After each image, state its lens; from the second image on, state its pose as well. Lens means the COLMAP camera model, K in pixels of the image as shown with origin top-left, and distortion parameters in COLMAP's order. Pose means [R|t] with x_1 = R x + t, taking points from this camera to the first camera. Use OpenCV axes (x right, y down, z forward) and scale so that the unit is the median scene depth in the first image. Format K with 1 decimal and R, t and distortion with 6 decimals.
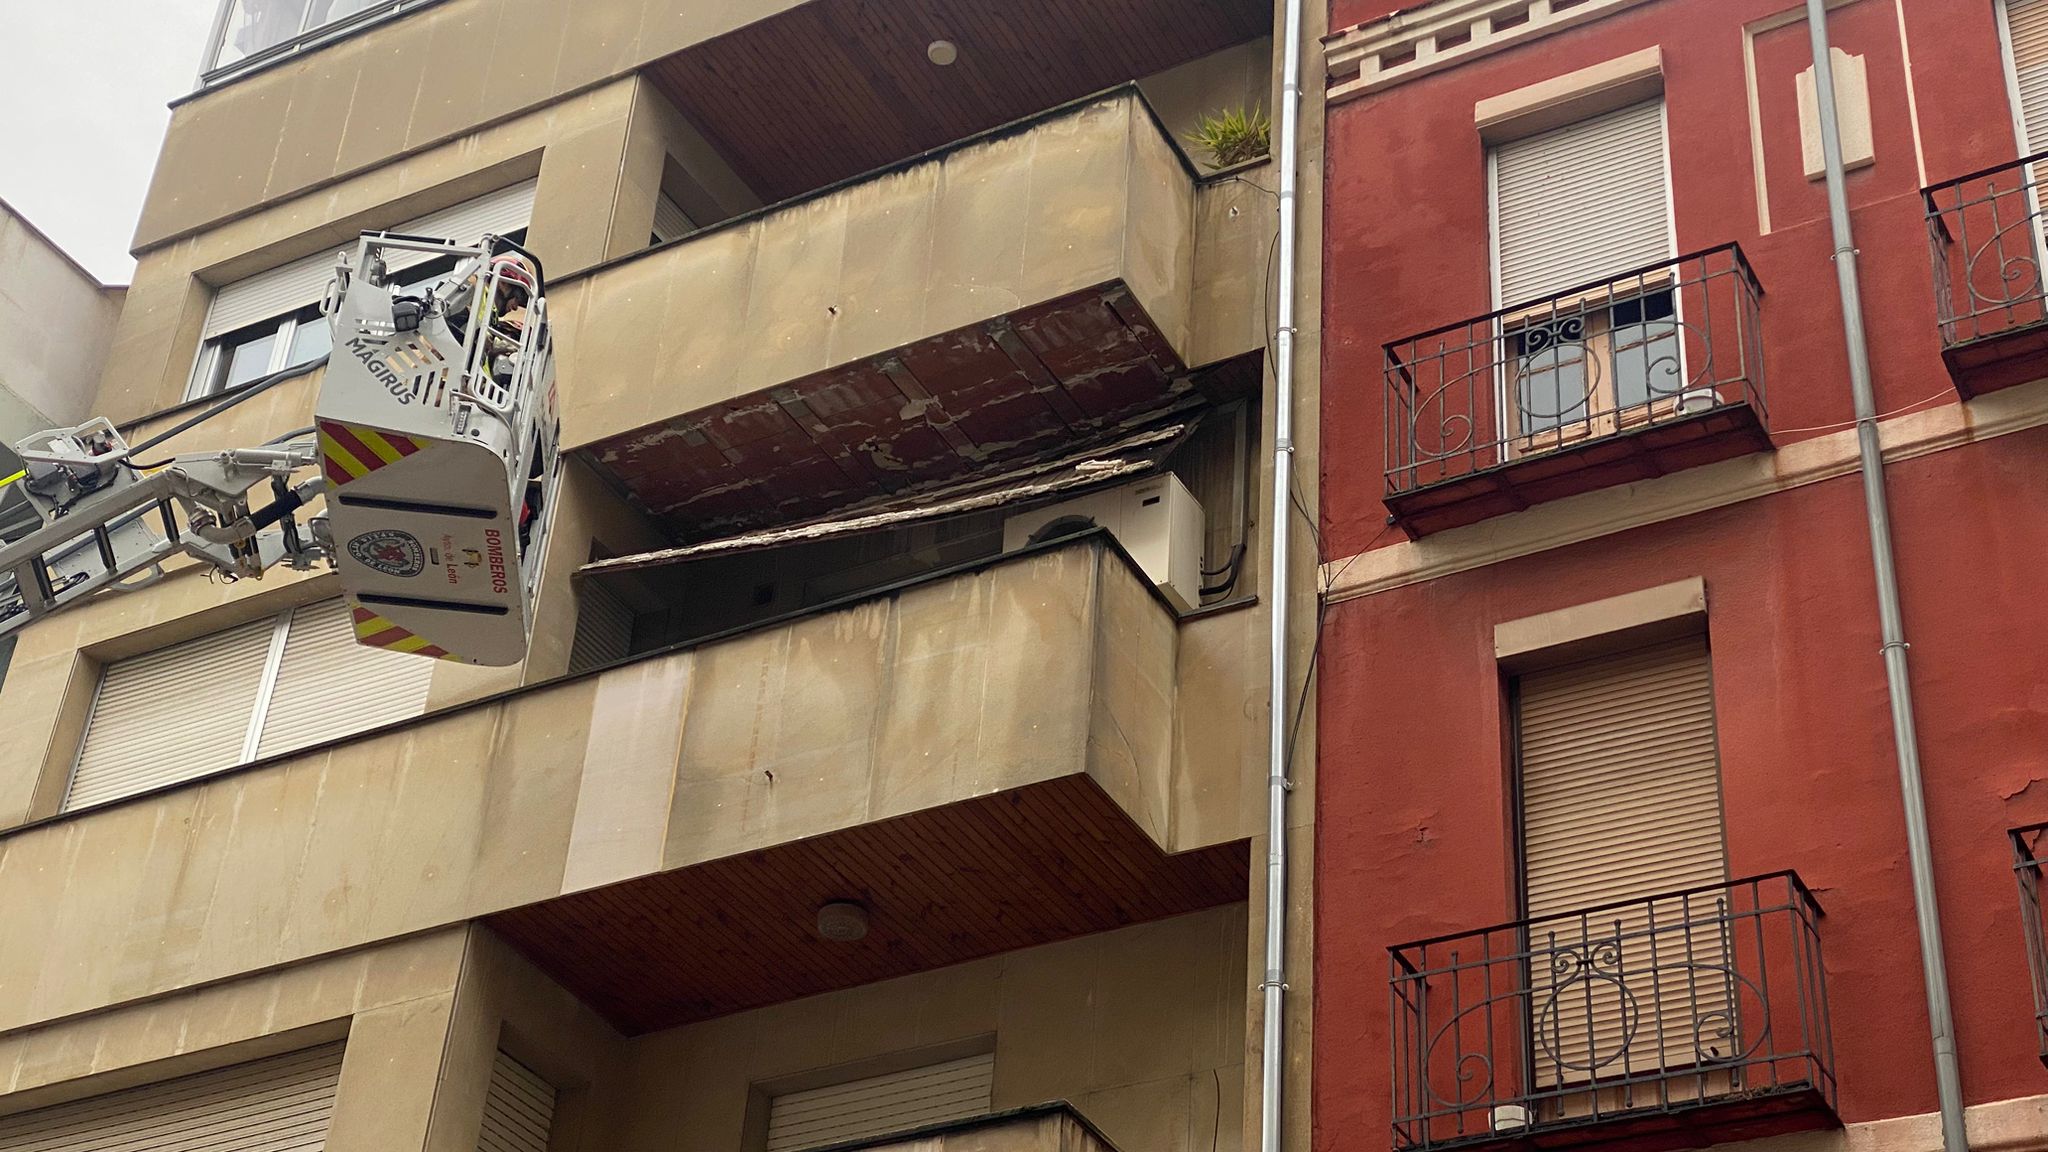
lens RADIAL K [[3025.4, 0, 1042.0], [0, 3025.4, 571.2], [0, 0, 1]] dist [0.162677, -0.106088]
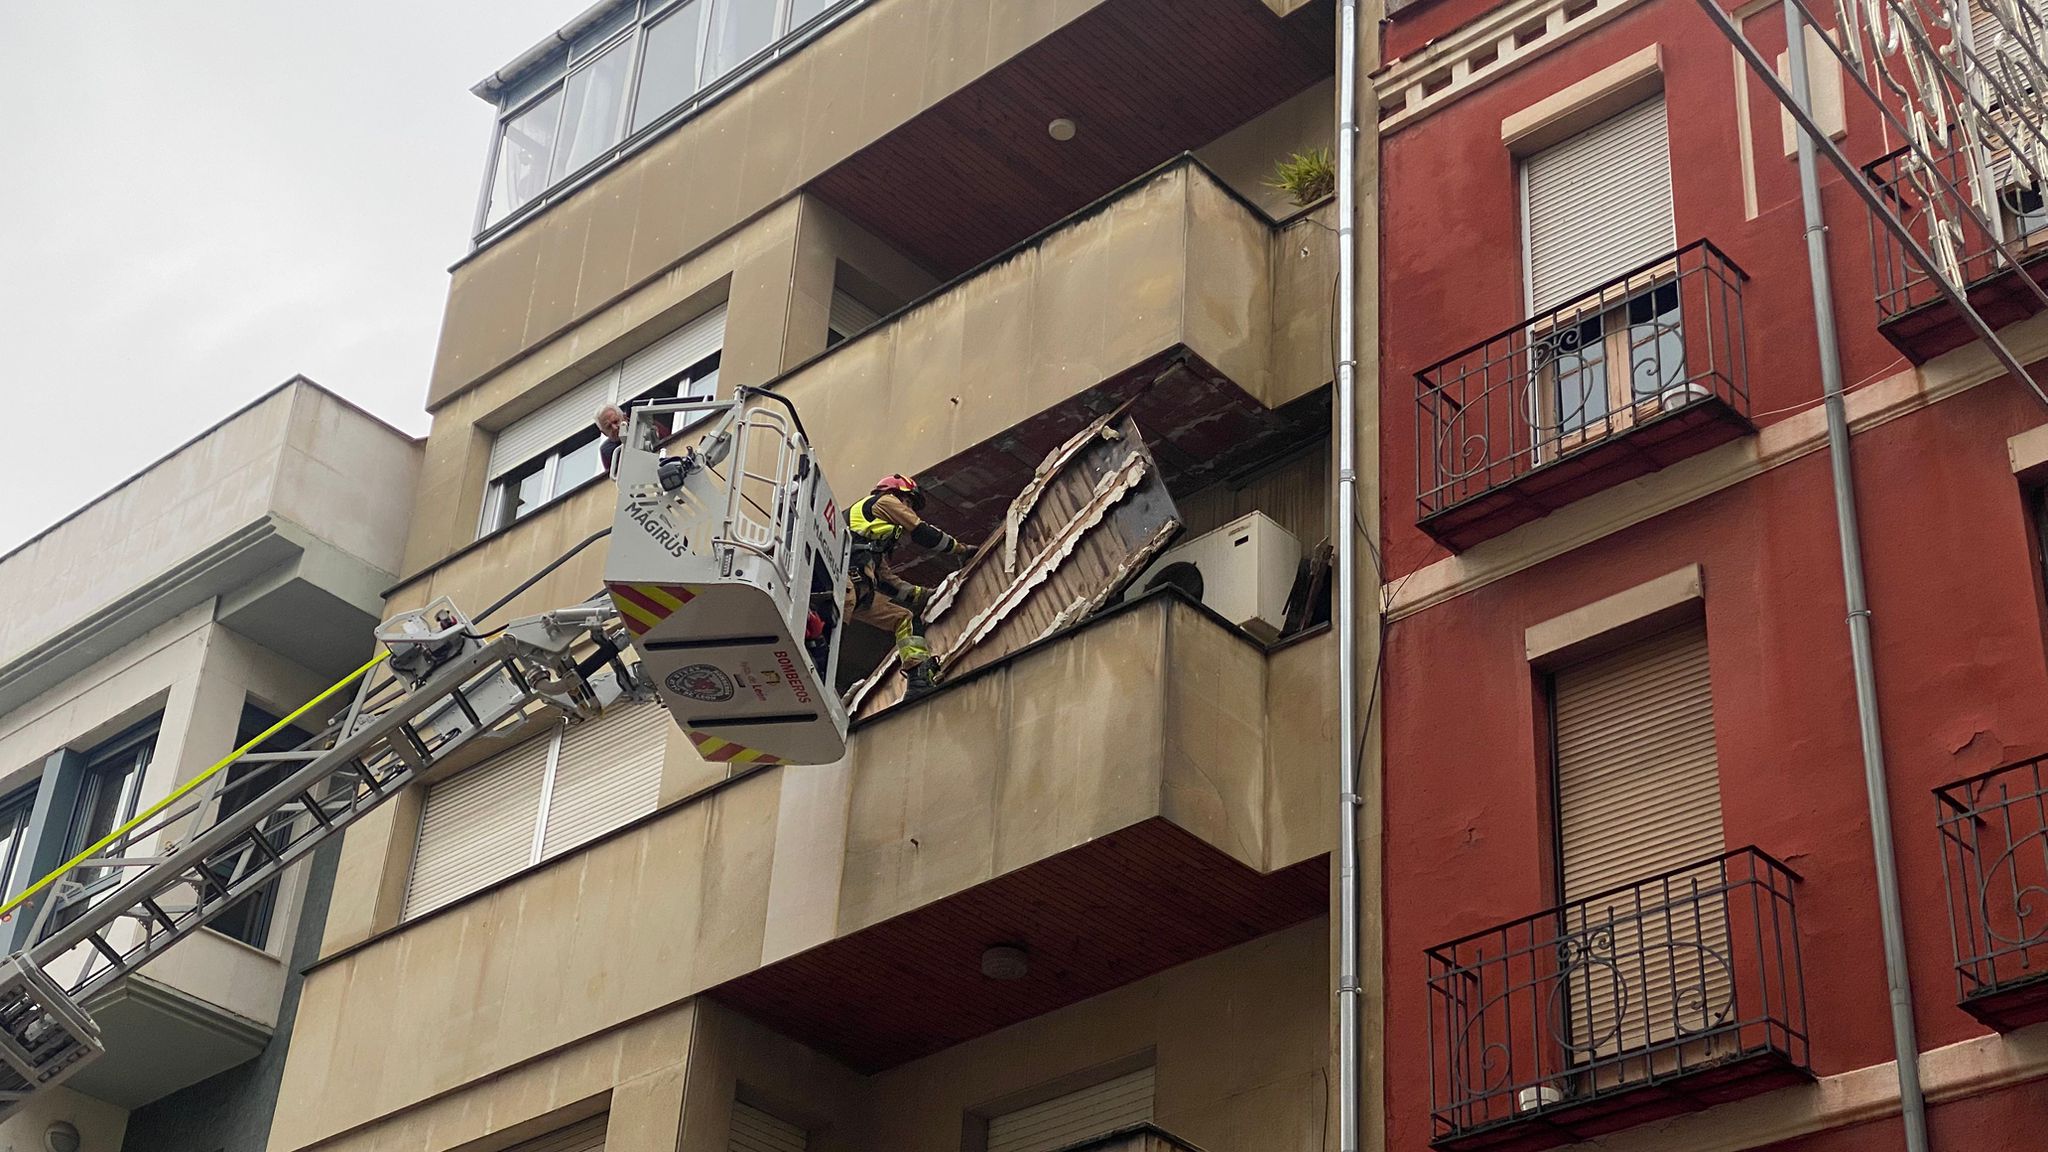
lens RADIAL K [[3025.8, 0, 1031.1], [0, 3025.8, 546.9], [0, 0, 1]] dist [0.165317, -0.132633]
pose [[0.970808, -0.141493, -0.193678, 0.178251], [0.145623, 0.989314, 0.007185, -0.041021], [0.190592, -0.035180, 0.981039, -0.080340]]
